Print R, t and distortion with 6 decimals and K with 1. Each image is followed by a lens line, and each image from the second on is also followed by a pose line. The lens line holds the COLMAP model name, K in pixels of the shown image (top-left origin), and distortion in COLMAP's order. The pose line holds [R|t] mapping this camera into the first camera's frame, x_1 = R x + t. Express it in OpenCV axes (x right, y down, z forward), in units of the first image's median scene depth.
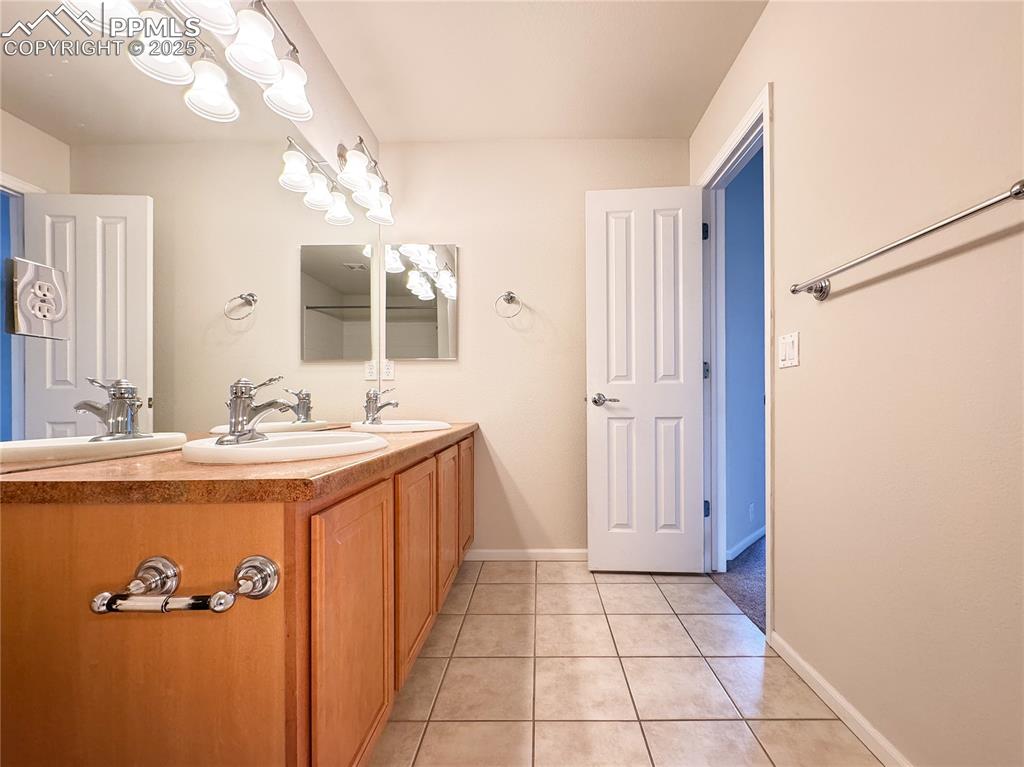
lens RADIAL K [[421.2, 0, 514.4], [0, 421.2, 398.2], [0, 0, 1]] dist [-0.001348, -0.000236]
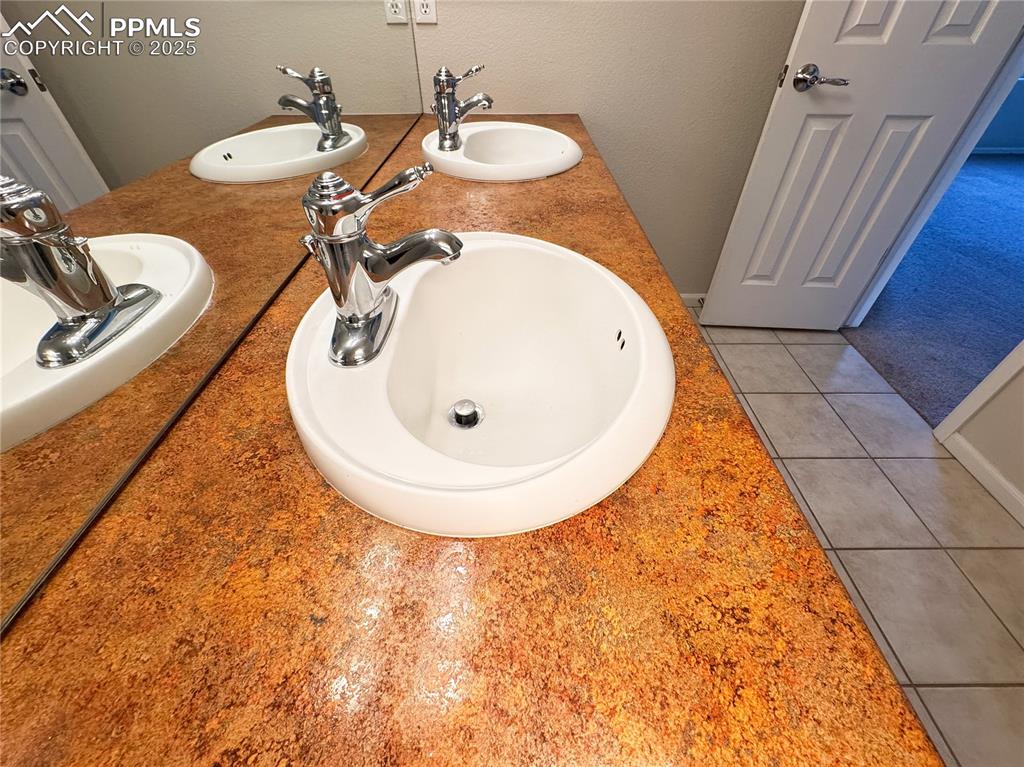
lens RADIAL K [[421.2, 0, 514.4], [0, 421.2, 398.2], [0, 0, 1]] dist [-0.001348, -0.000236]
pose [[0.999898, -0.007600, 0.012099, -0.233975], [-0.002701, 0.730966, 0.682408, -0.074408], [-0.014030, -0.682371, 0.730871, 0.288427]]
